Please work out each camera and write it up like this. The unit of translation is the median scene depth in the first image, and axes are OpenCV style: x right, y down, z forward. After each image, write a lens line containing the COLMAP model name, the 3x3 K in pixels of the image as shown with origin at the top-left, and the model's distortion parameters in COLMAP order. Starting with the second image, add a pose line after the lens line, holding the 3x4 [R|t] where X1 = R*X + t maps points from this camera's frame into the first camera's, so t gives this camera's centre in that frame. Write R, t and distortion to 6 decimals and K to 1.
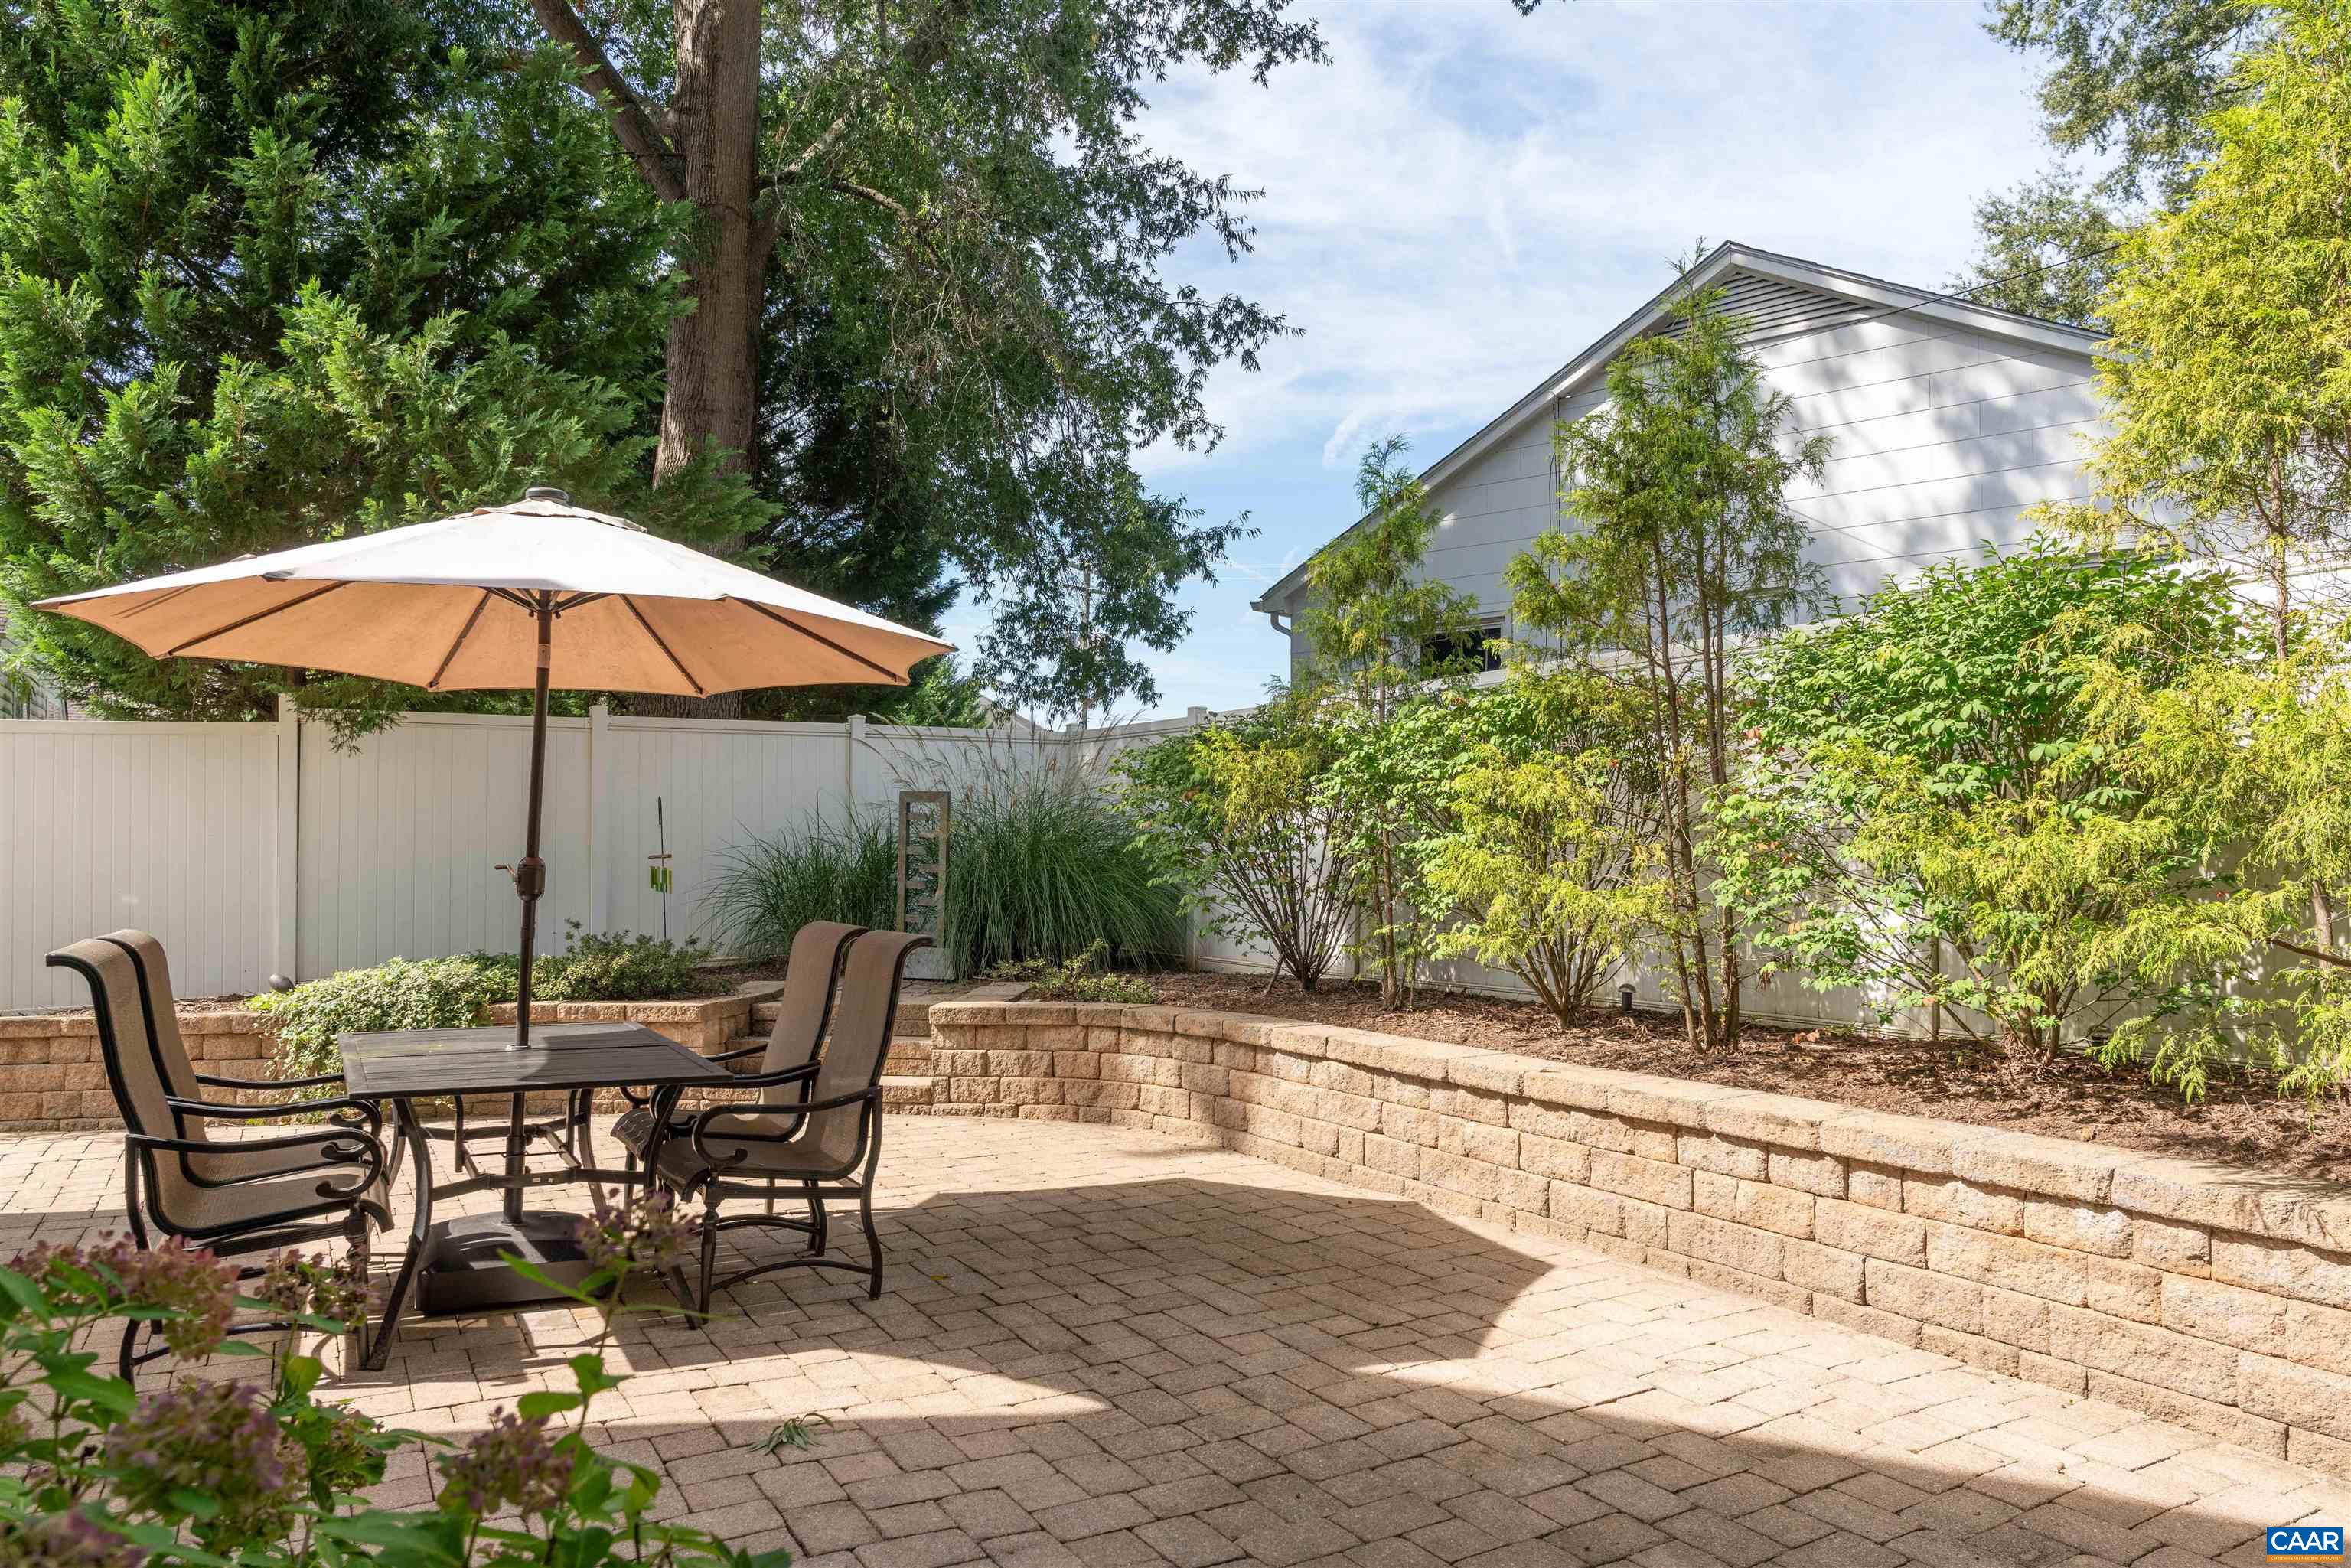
lens RADIAL K [[1549.0, 0, 1173.7], [0, 1549.0, 767.6], [0, 0, 1]] dist [-0.019437, 0.006881]
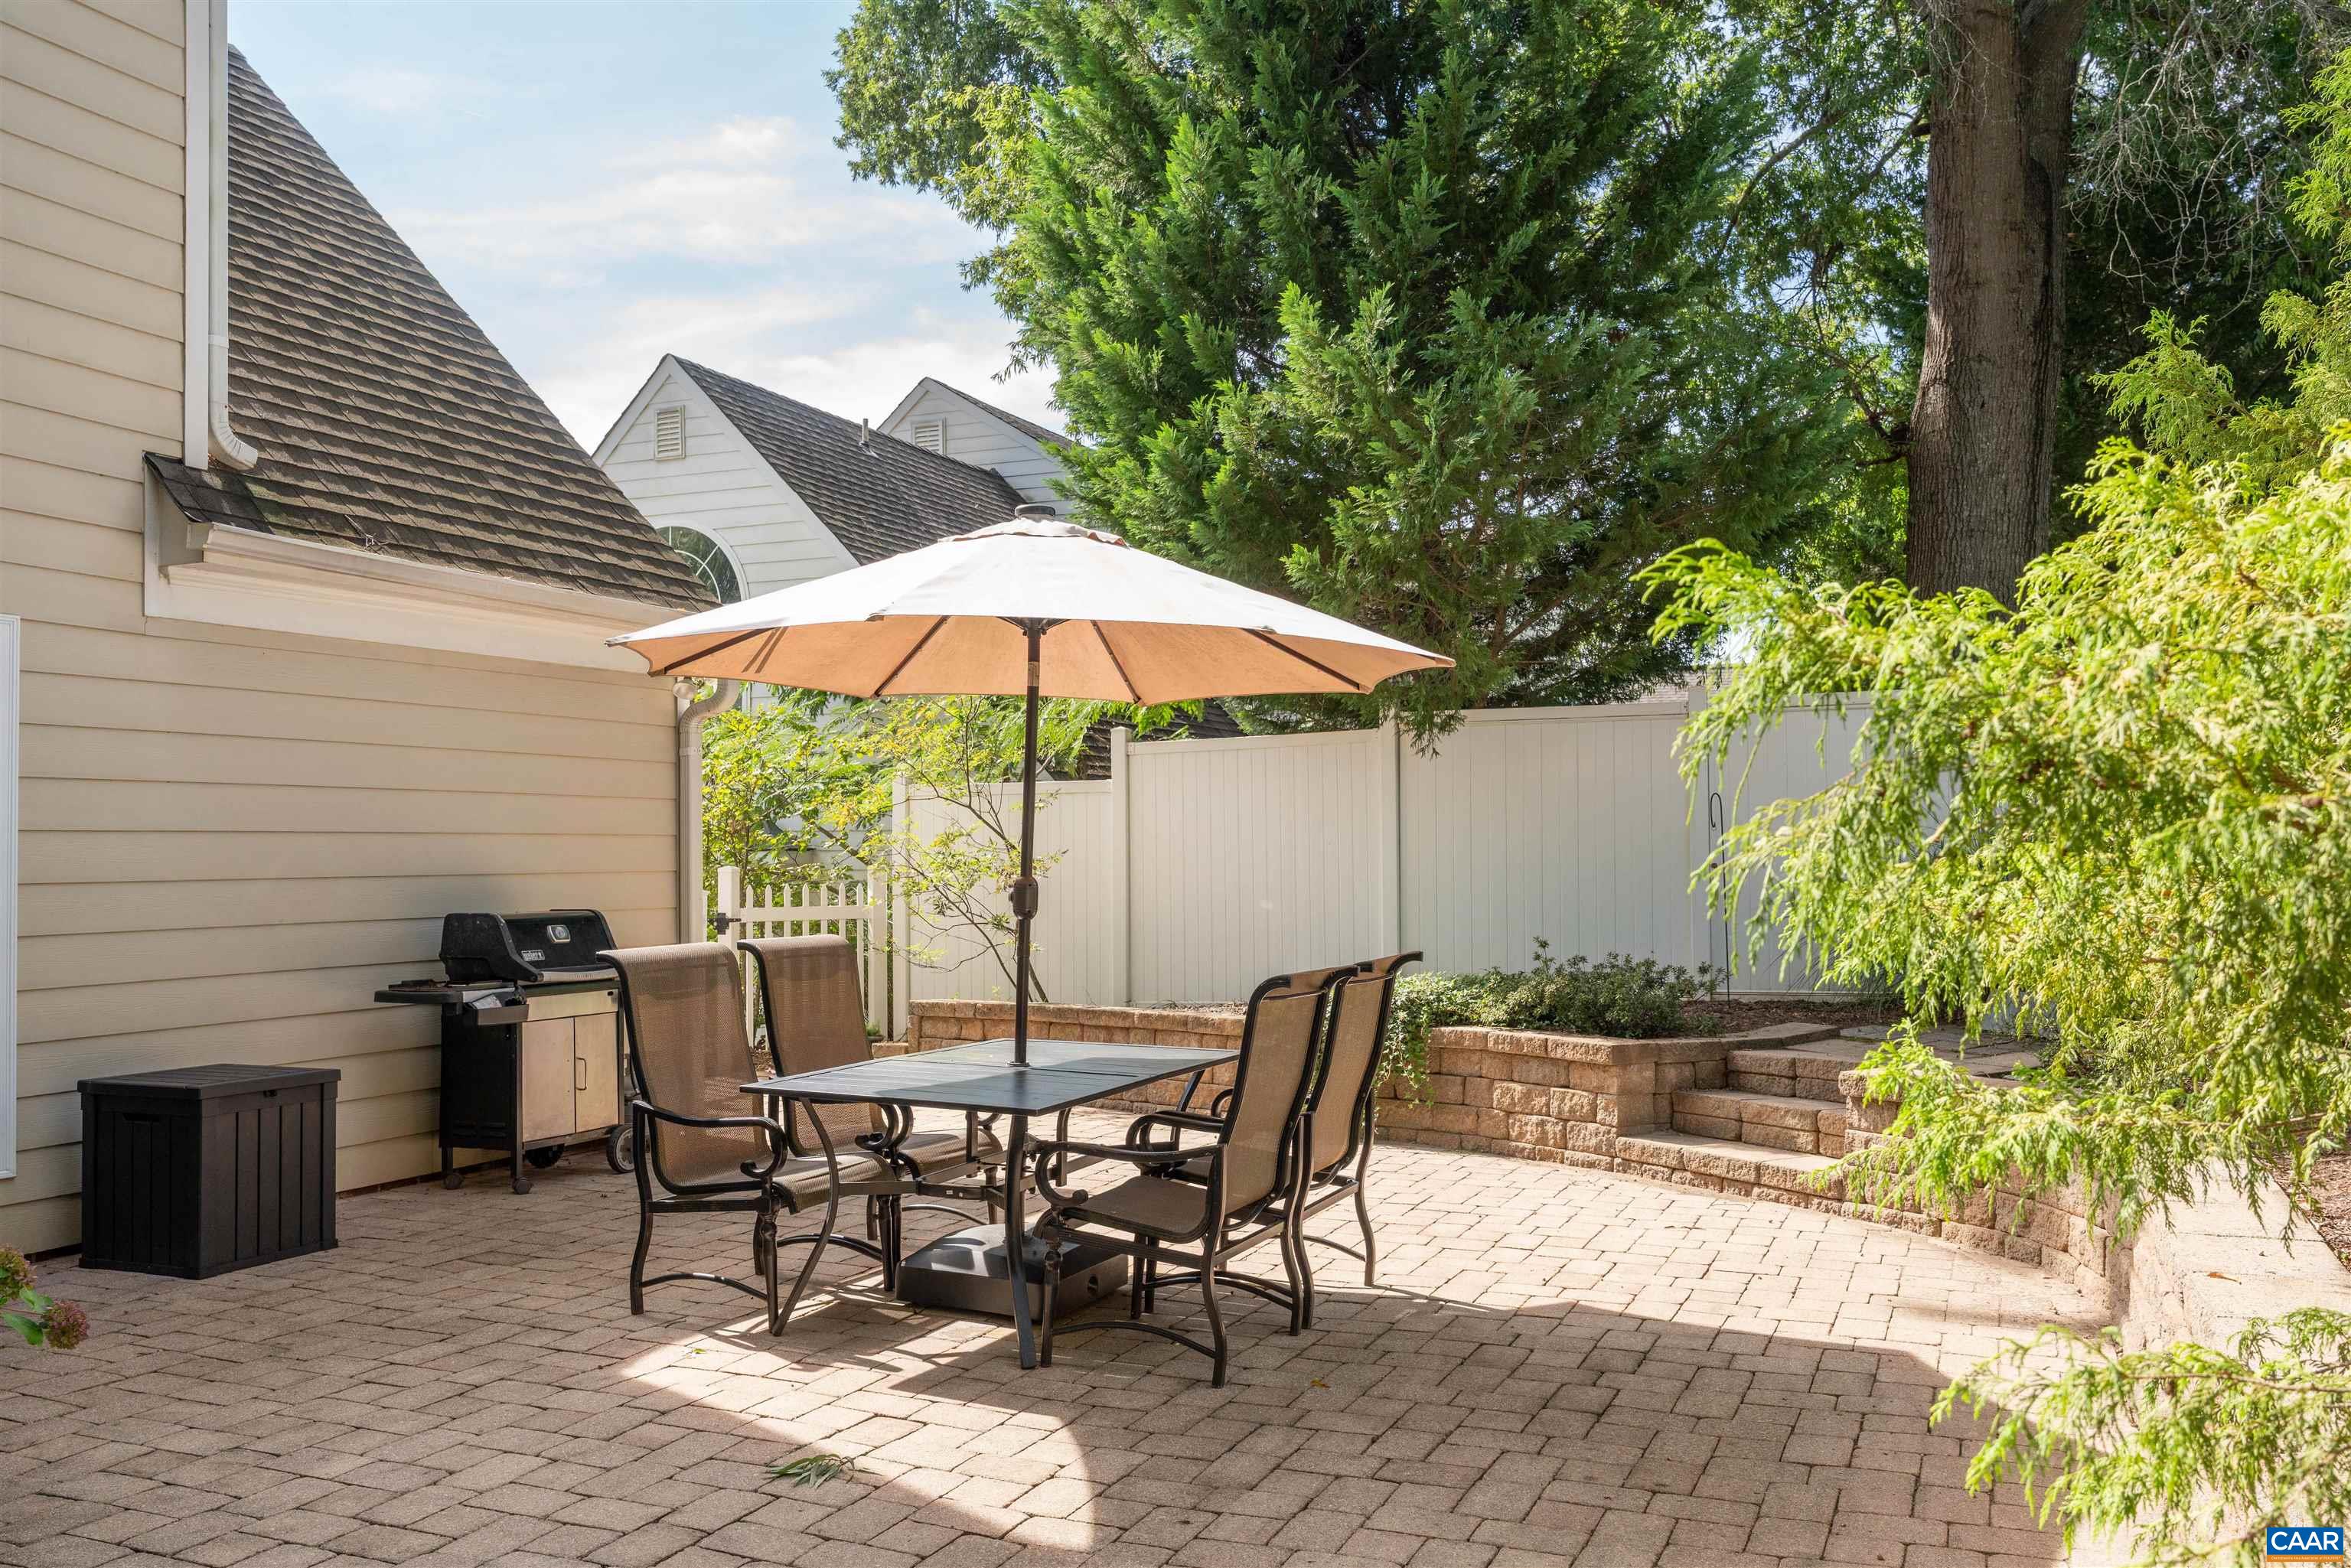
lens RADIAL K [[1870.0, 0, 1178.7], [0, 1870.0, 801.9], [0, 0, 1]] dist [-0.001311, -0.000816]
pose [[0.608461, -0.023089, -0.793248, 0.672169], [0.046799, 0.998881, 0.006824, 0.007668], [0.792203, -0.041275, 0.608860, 0.377292]]
